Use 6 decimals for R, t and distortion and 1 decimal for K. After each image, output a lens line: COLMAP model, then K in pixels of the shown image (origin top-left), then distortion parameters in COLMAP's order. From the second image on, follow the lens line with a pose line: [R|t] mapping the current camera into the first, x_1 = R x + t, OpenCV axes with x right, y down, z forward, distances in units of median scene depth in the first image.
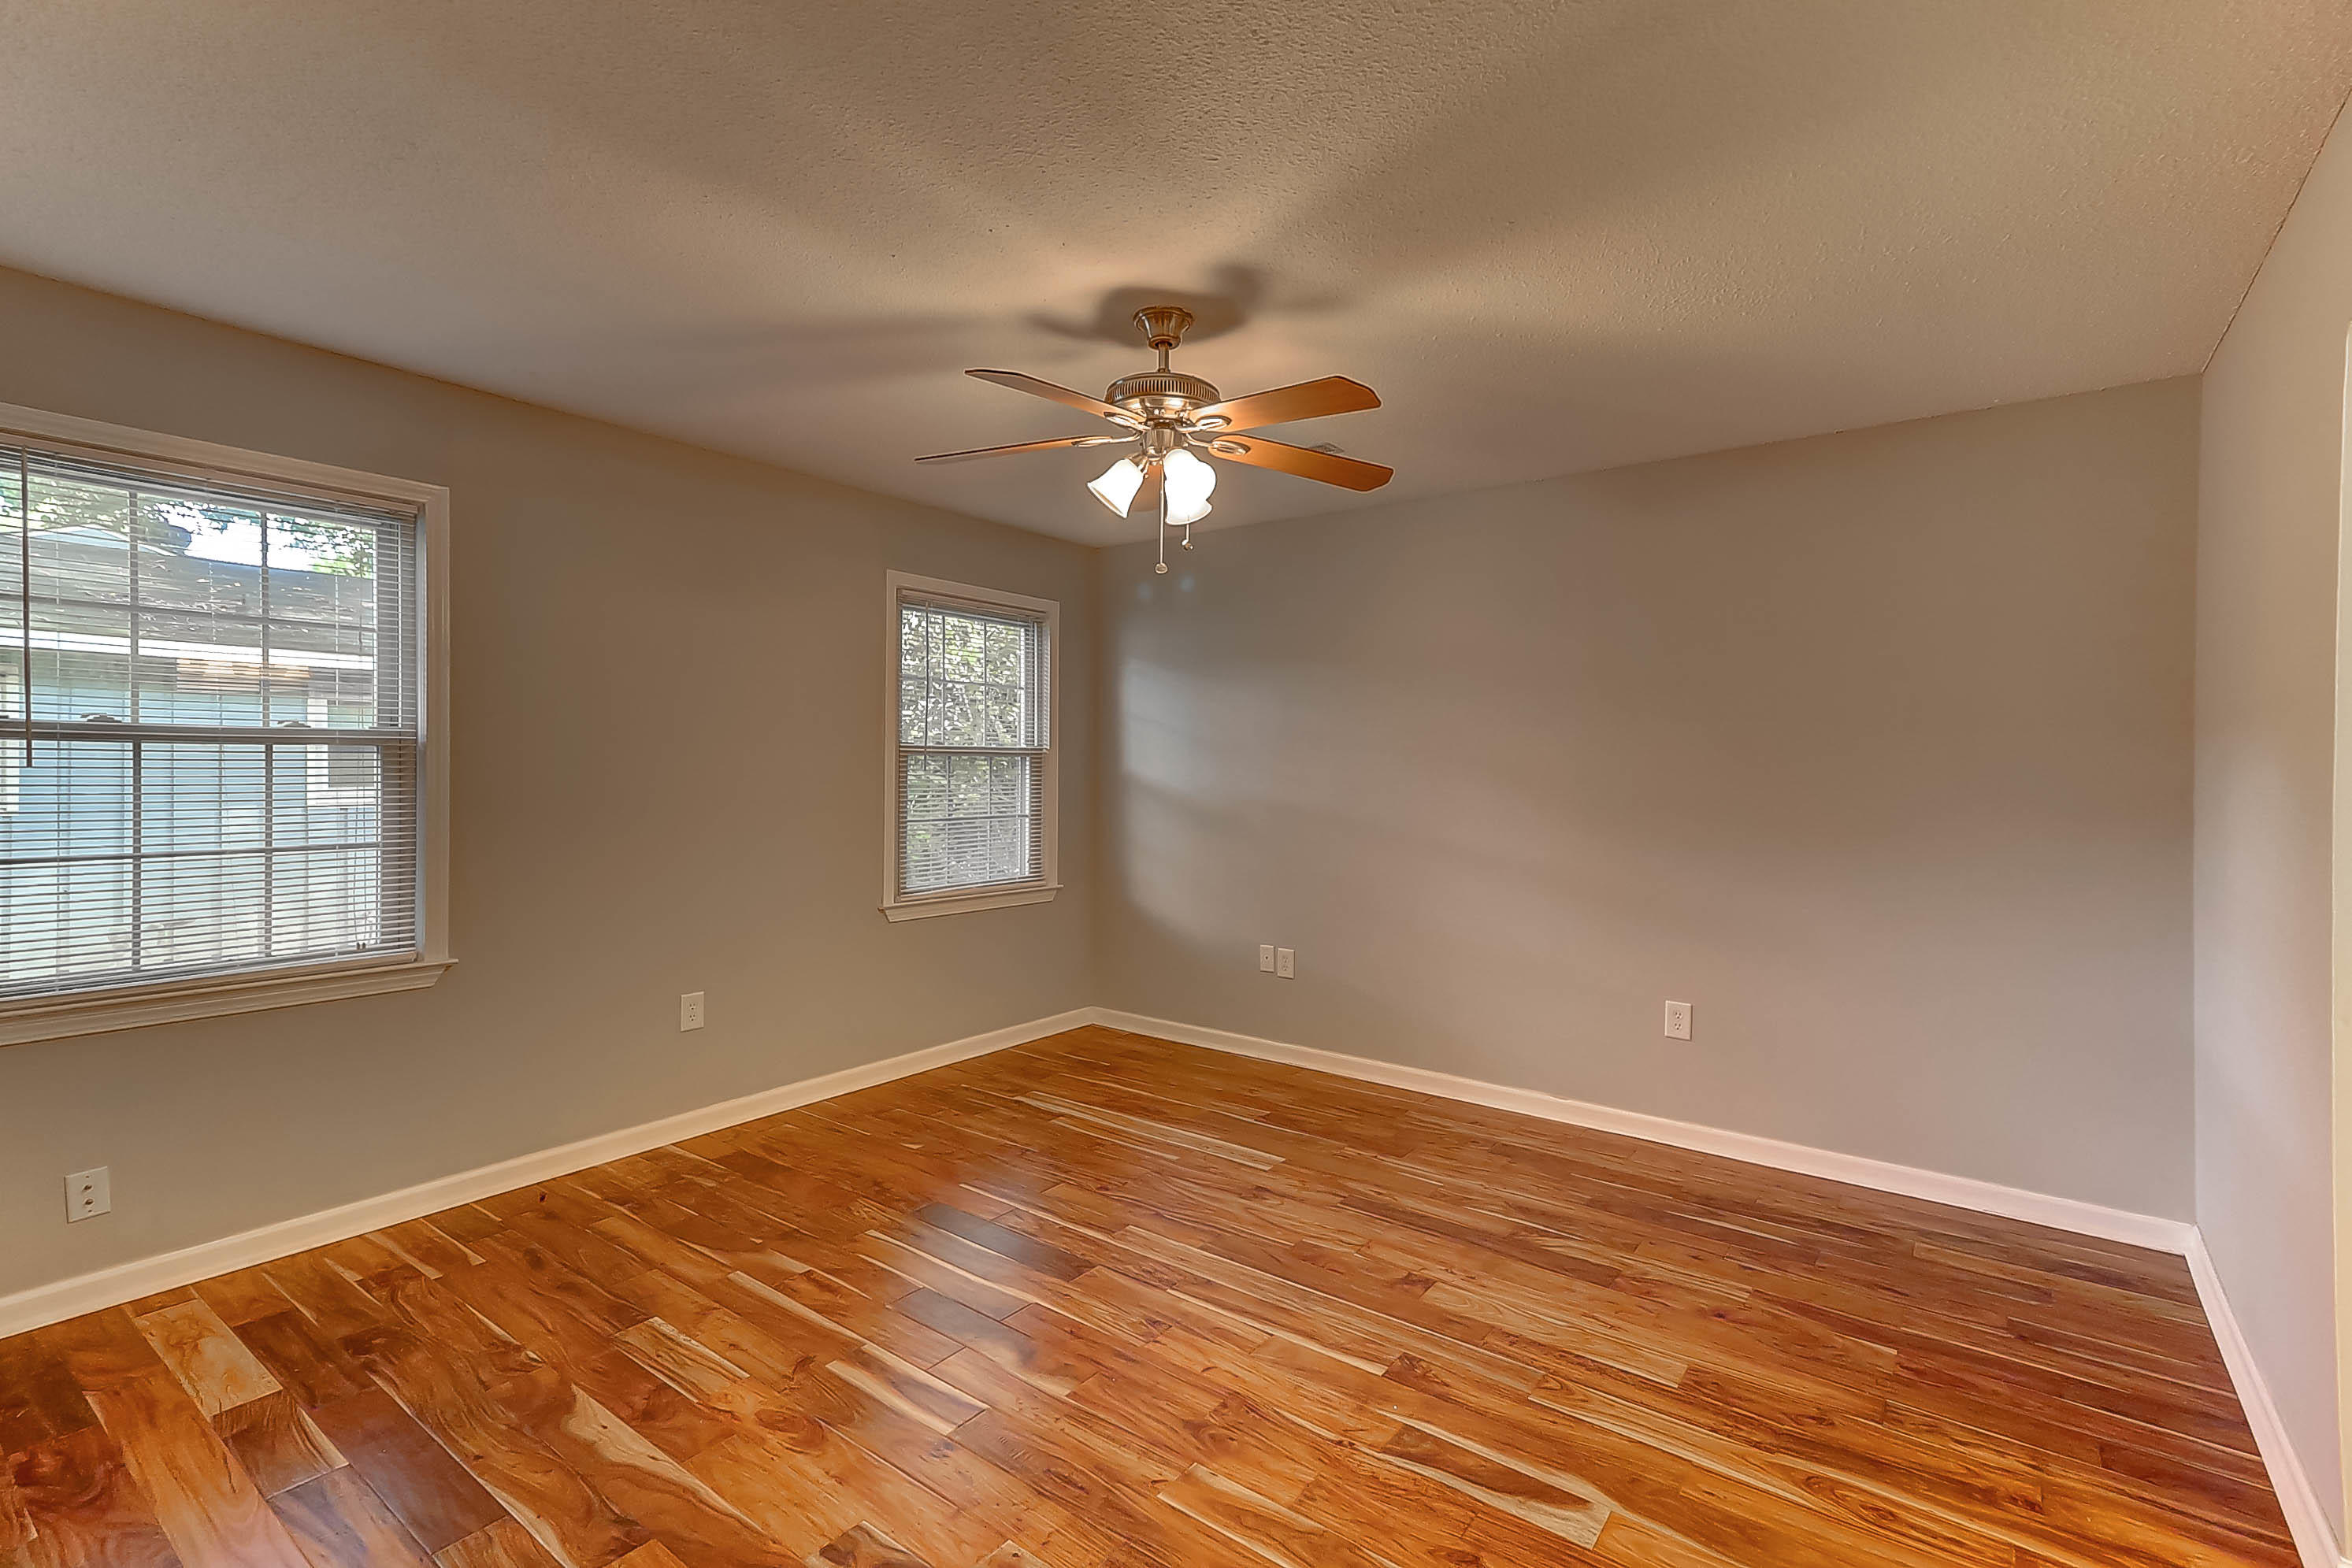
lens RADIAL K [[1062.6, 0, 1187.7], [0, 1062.6, 782.5], [0, 0, 1]] dist [0.031085, -0.001939]
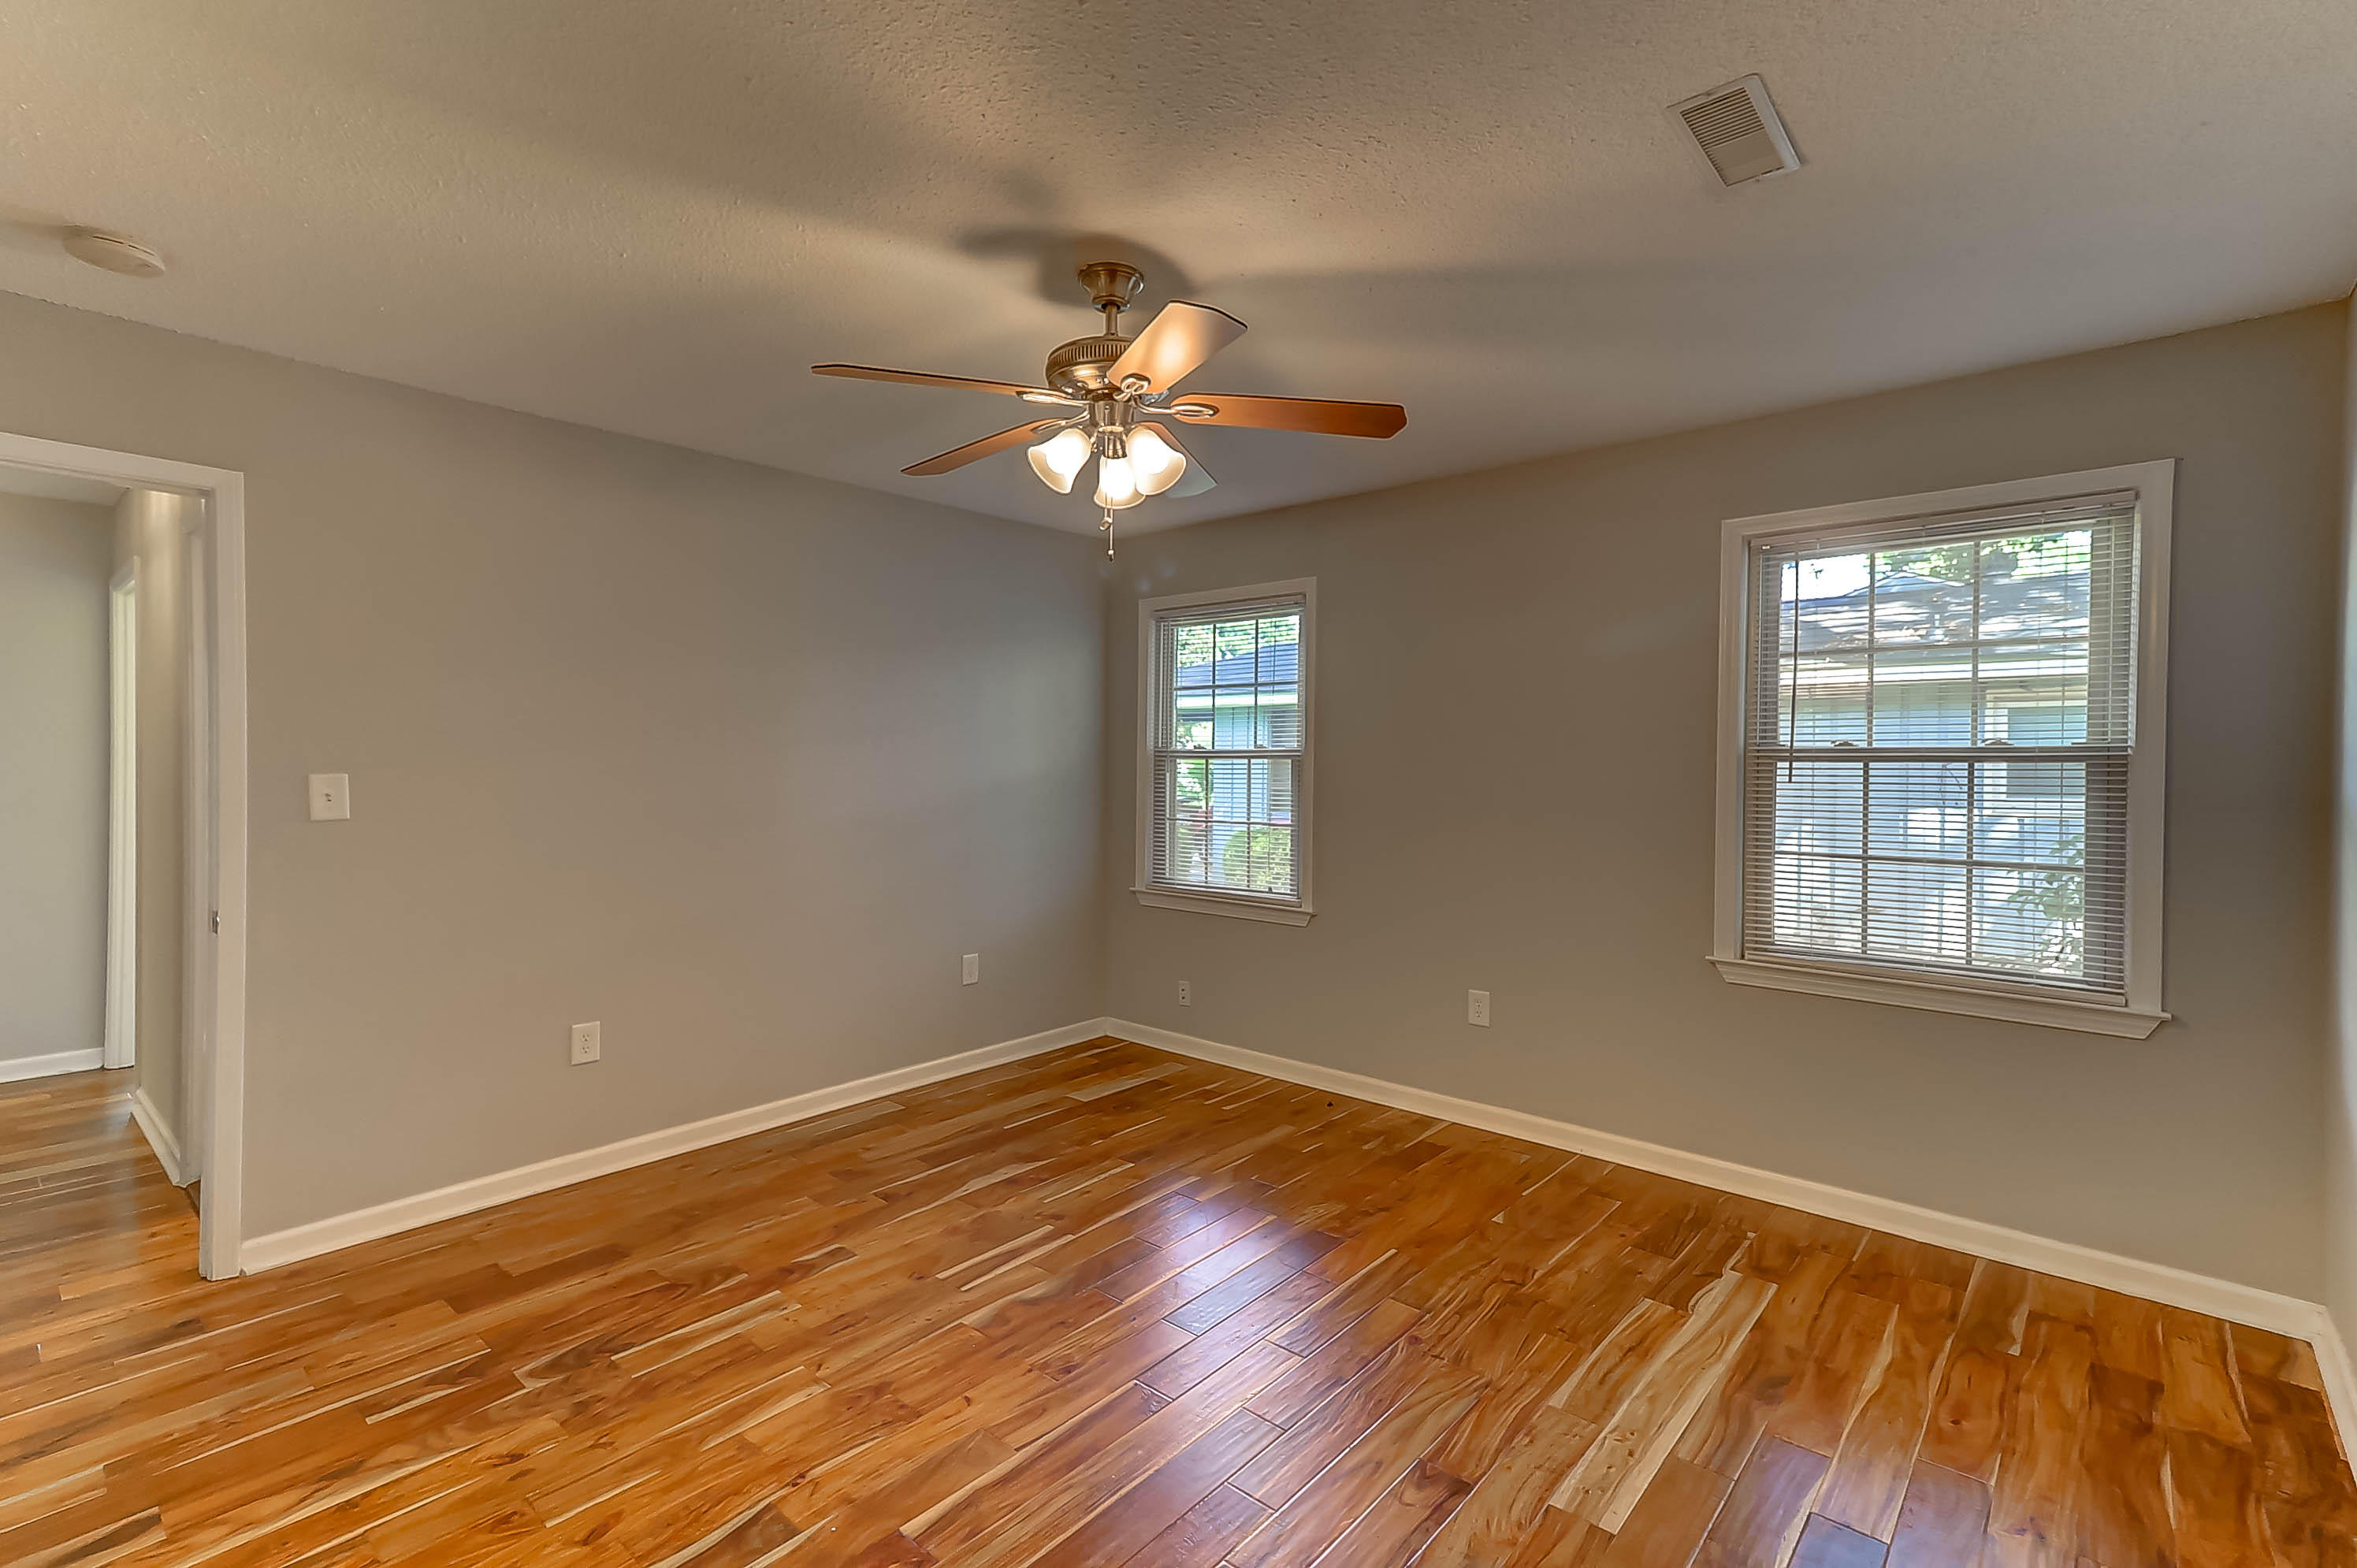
lens RADIAL K [[1064.9, 0, 1192.0], [0, 1064.9, 776.5], [0, 0, 1]] dist [0.031085, -0.001939]
pose [[-0.070731, 0.000080, -0.997495, 0.679433], [-0.026476, 0.999648, 0.001958, -0.009667], [0.997144, 0.026549, -0.070704, 0.885023]]
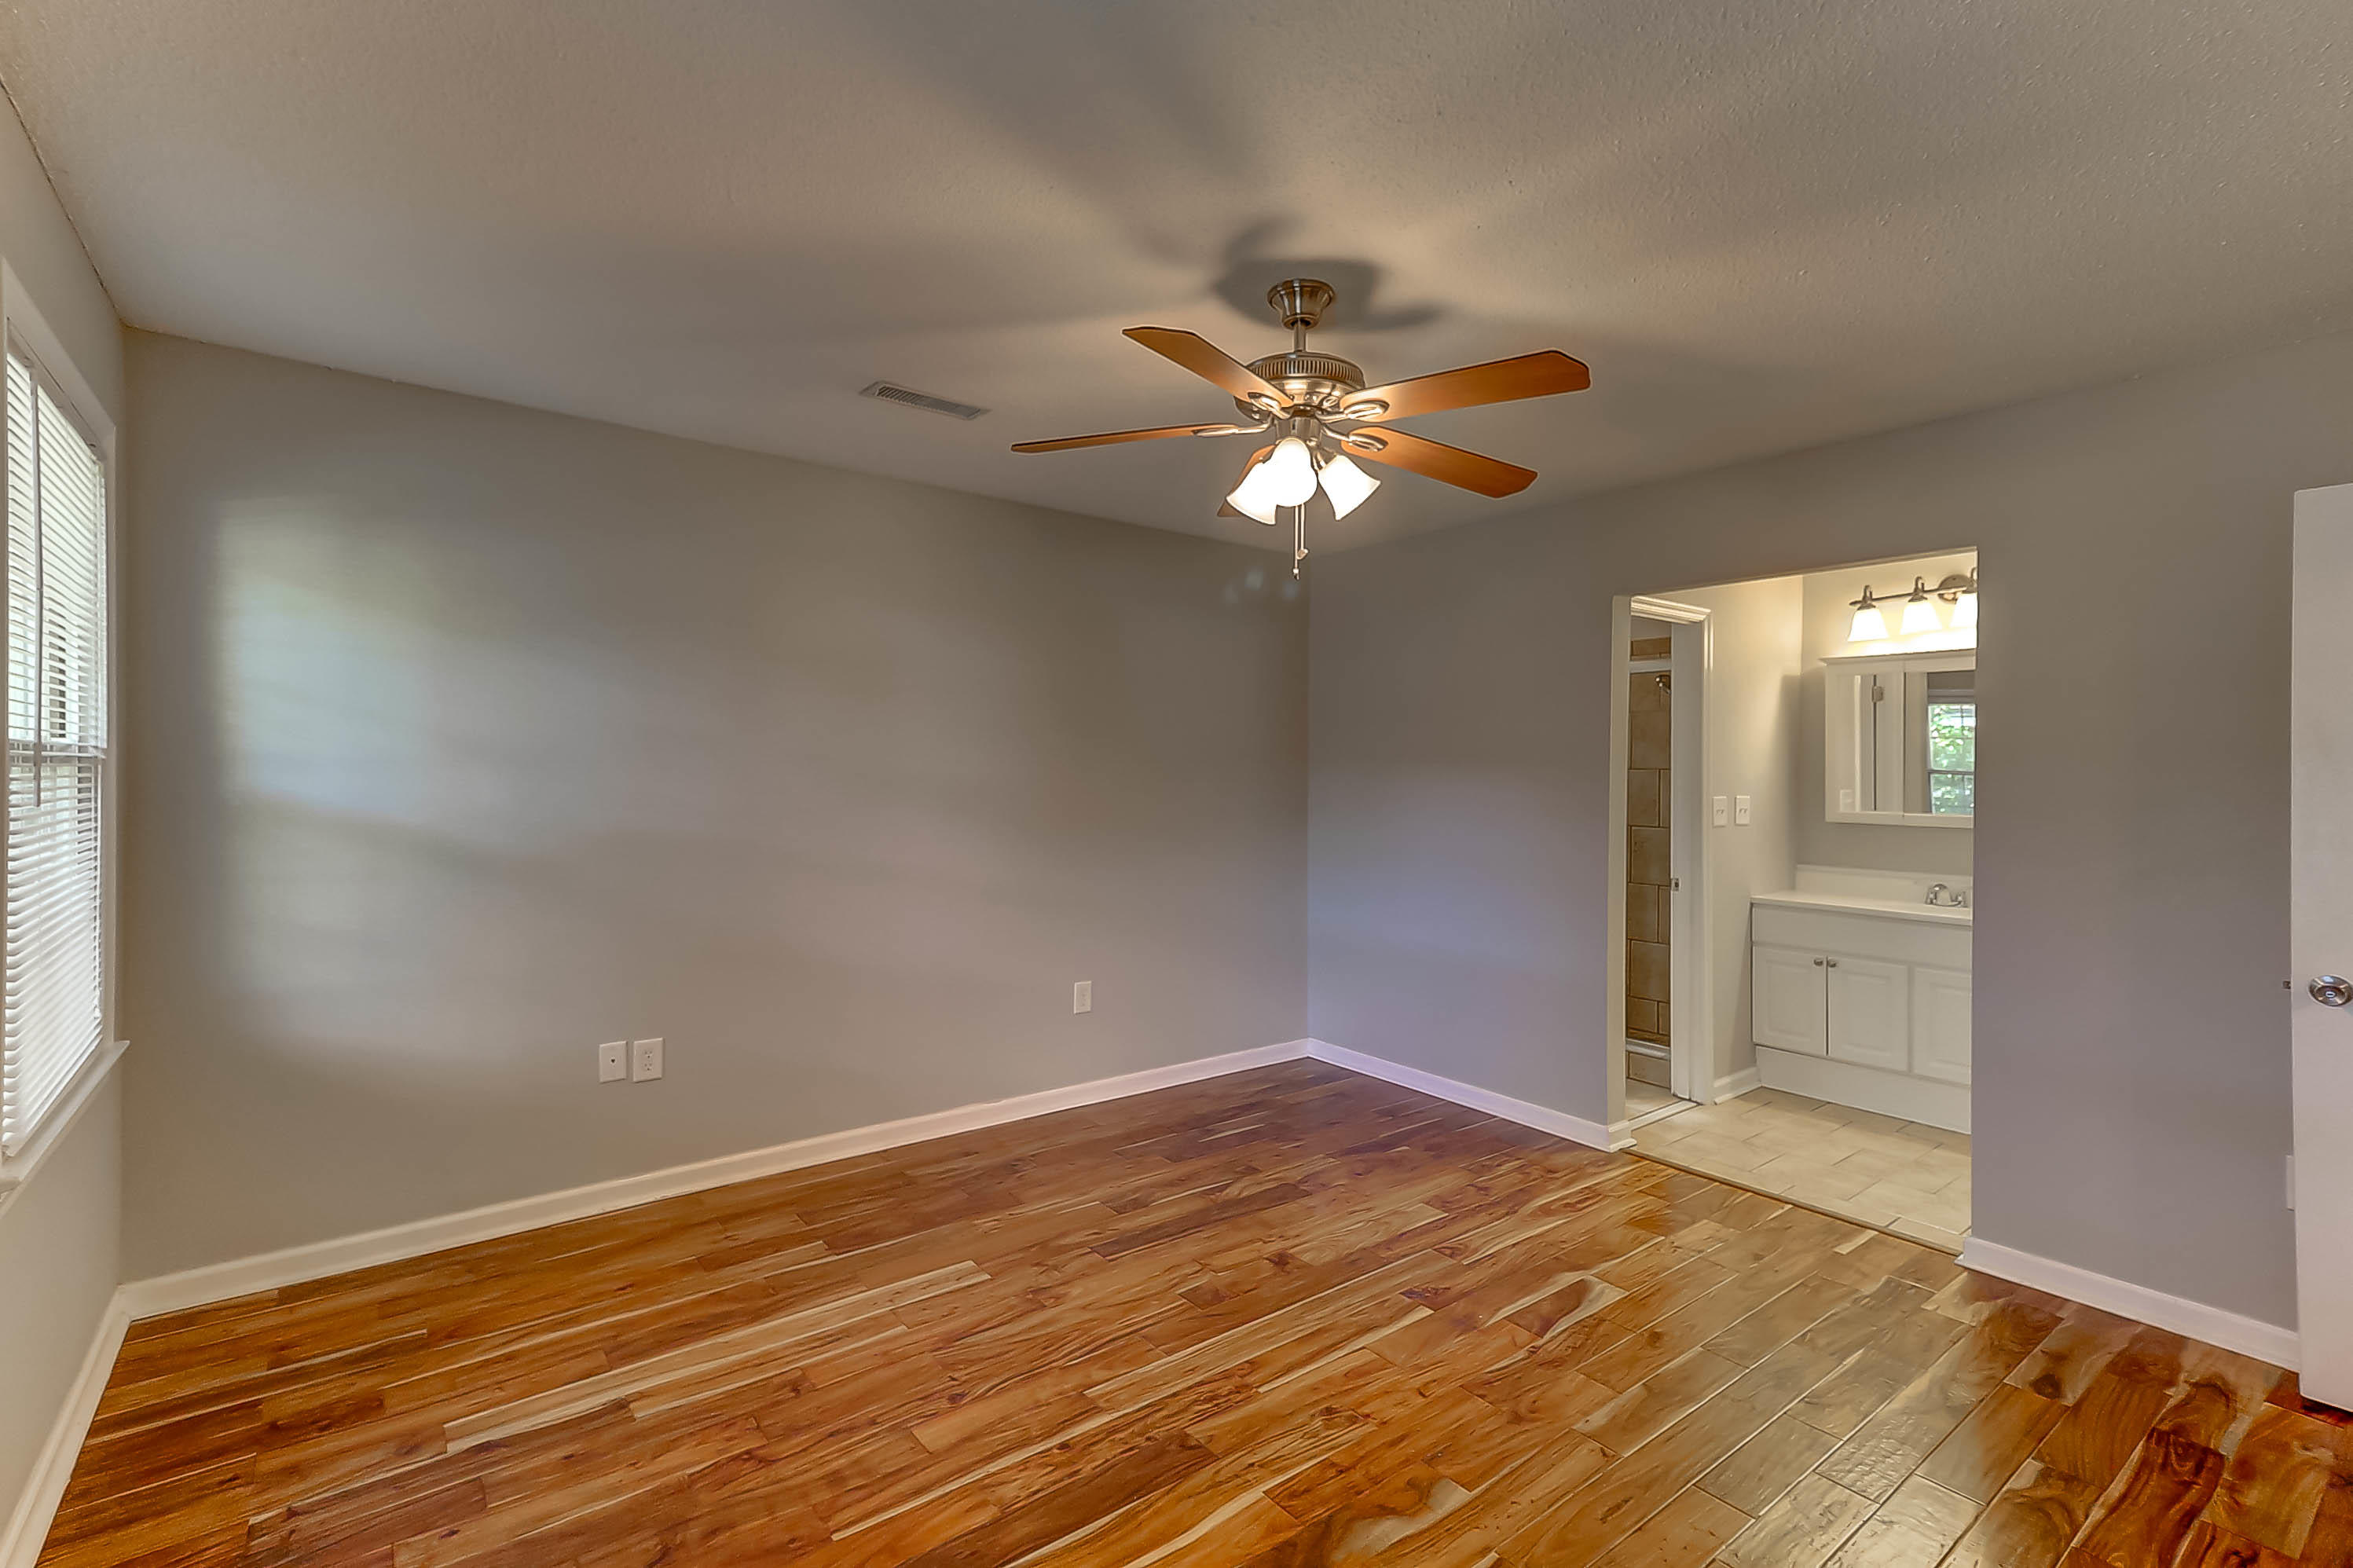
lens RADIAL K [[1063.1, 0, 1179.4], [0, 1063.1, 767.7], [0, 0, 1]] dist [0.031085, -0.001939]
pose [[0.267227, -0.000878, 0.963633, -0.710463], [0.011431, 0.999932, -0.002259, -0.025163], [-0.963566, 0.011619, 0.267219, 0.666588]]
